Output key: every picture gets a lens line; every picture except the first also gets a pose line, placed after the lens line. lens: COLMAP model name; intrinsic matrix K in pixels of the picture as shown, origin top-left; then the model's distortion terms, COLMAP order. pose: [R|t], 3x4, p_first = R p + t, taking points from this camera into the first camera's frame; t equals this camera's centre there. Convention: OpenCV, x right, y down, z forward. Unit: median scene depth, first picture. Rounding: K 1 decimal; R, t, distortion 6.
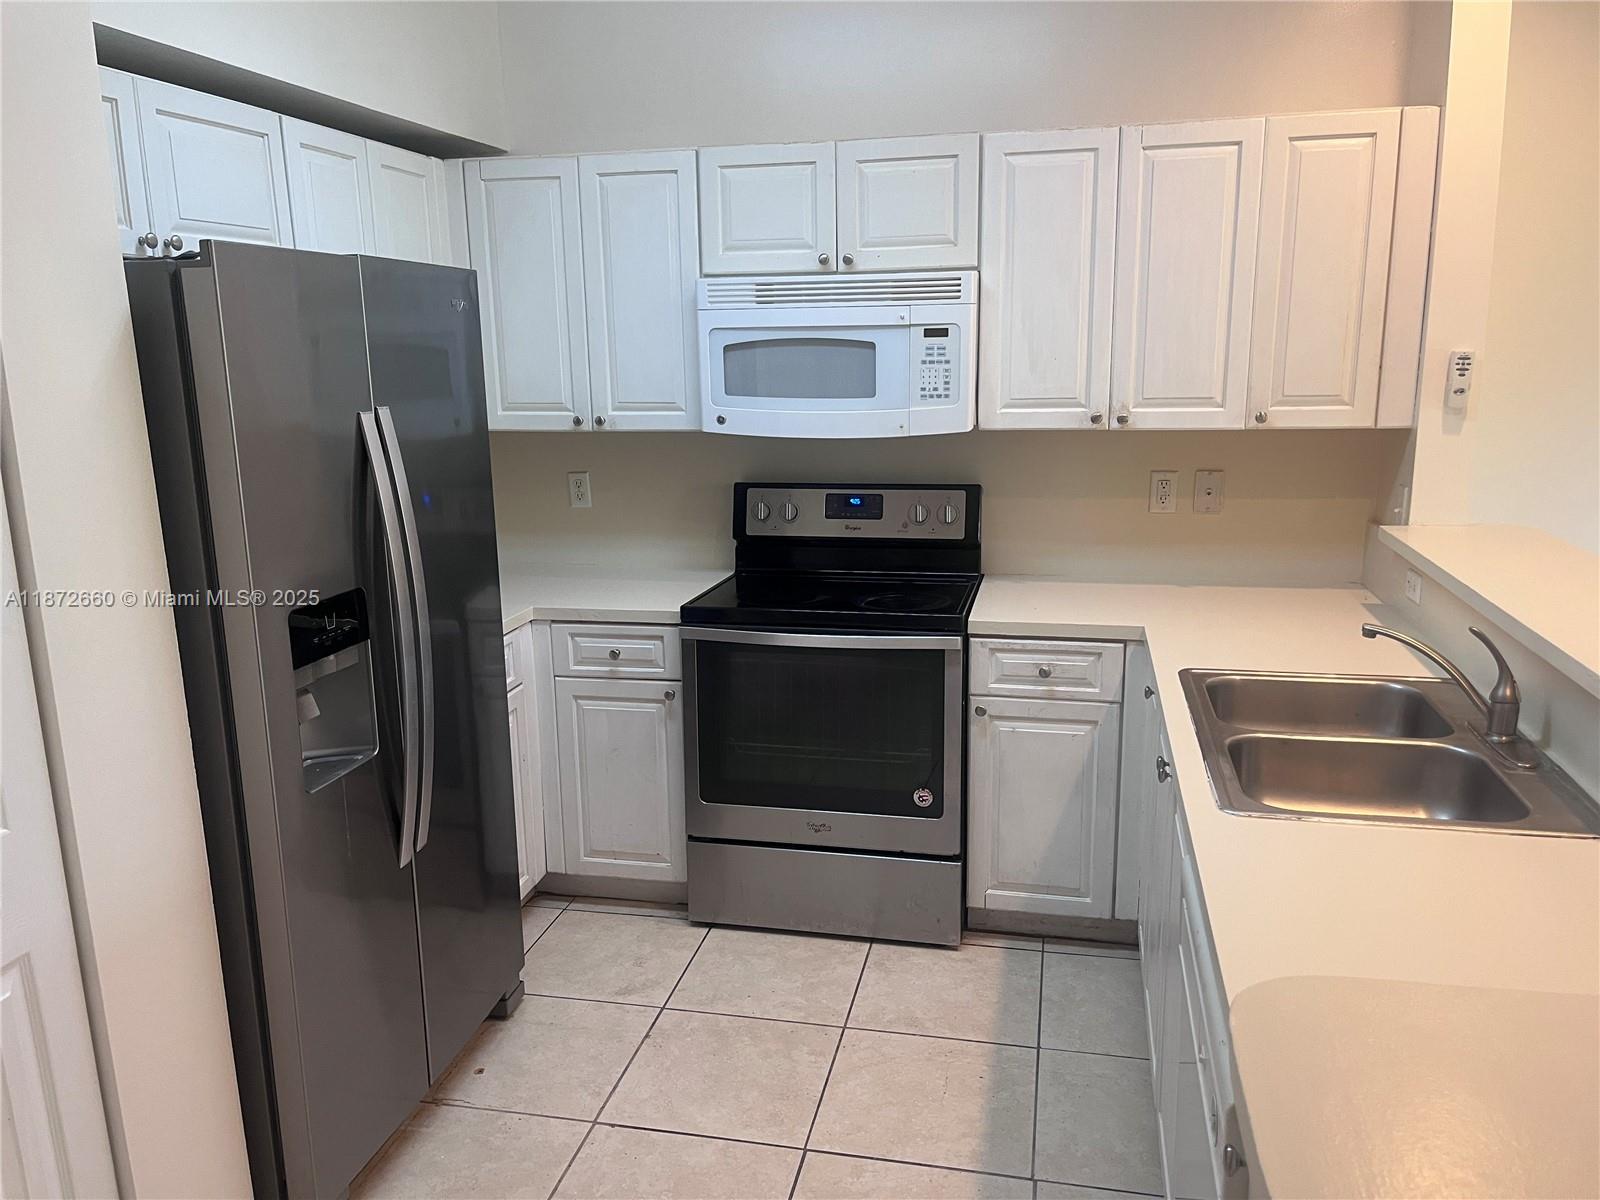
lens RADIAL K [[1190.2, 0, 797.6], [0, 1190.2, 606.8], [0, 0, 1]] dist [0.031138, -0.007923]
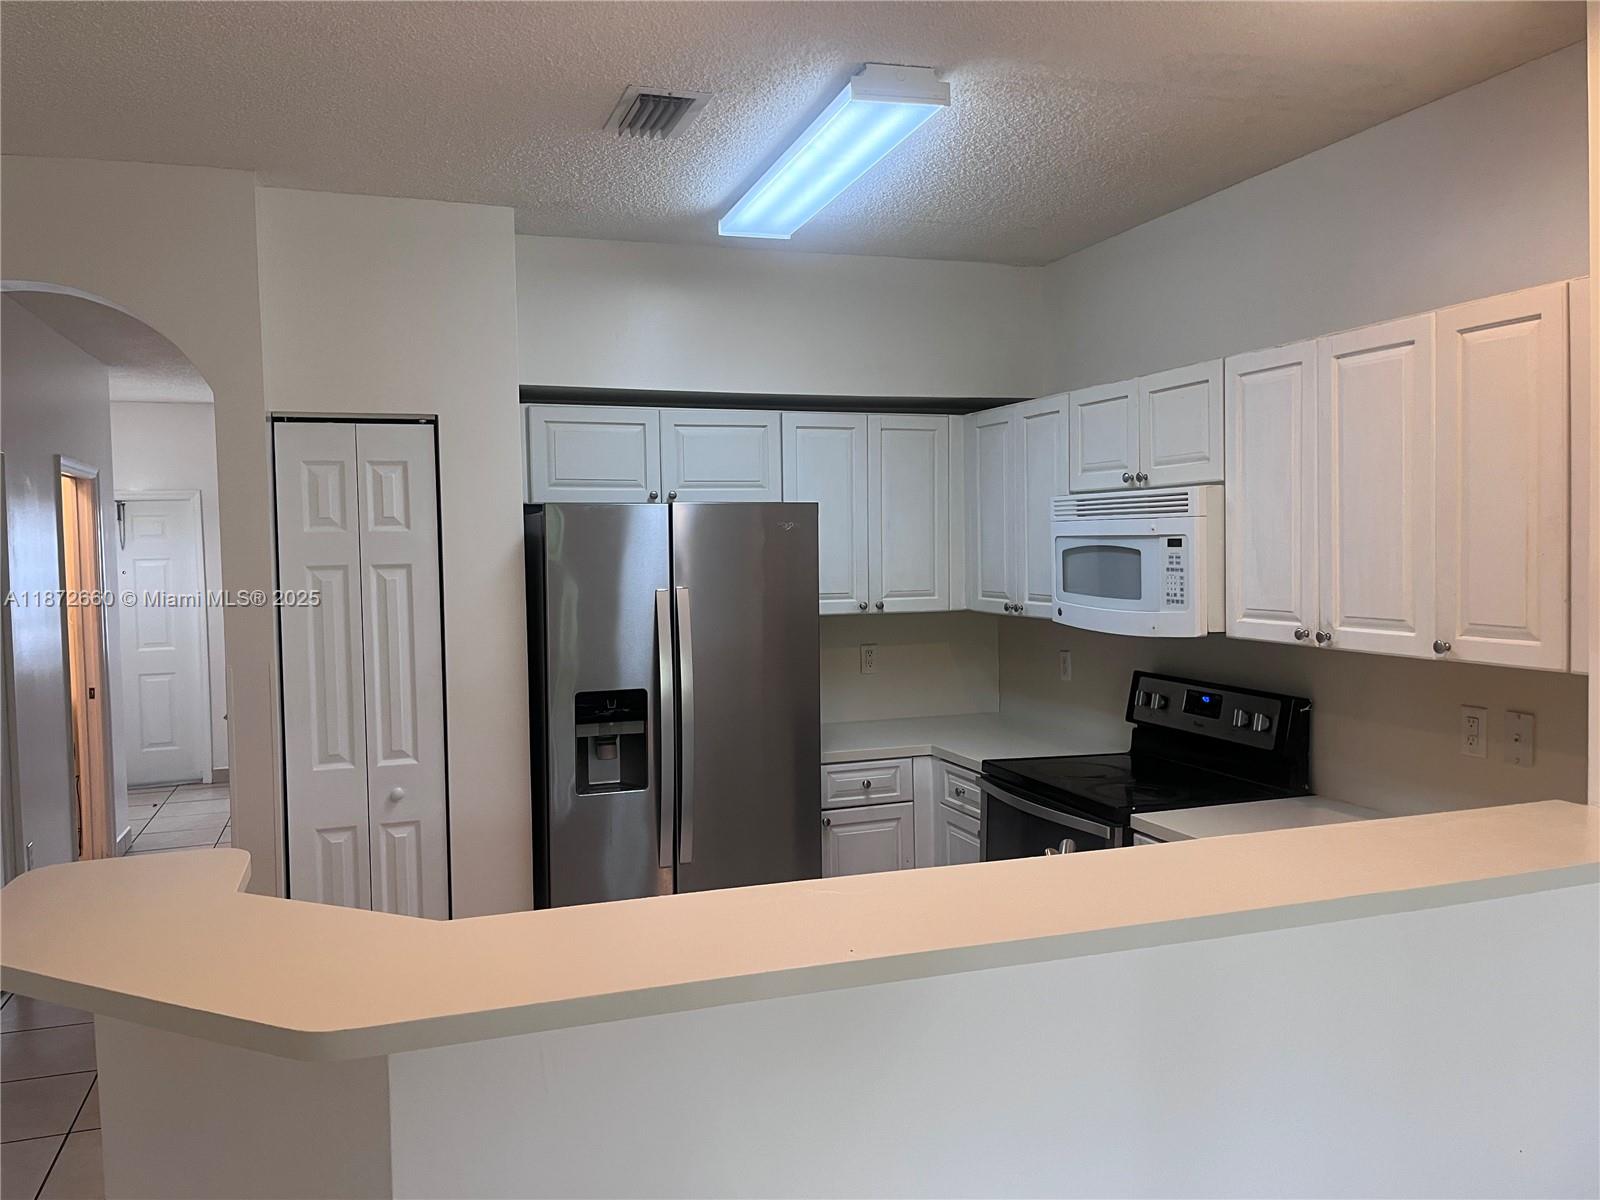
lens RADIAL K [[1190.2, 0, 798.2], [0, 1190.2, 596.8], [0, 0, 1]] dist [0.031138, -0.007923]
pose [[0.536000, 0.048372, -0.842831, 0.825529], [-0.177173, 0.982569, -0.056281, -0.062933], [0.825417, 0.179494, 0.535227, 0.162413]]
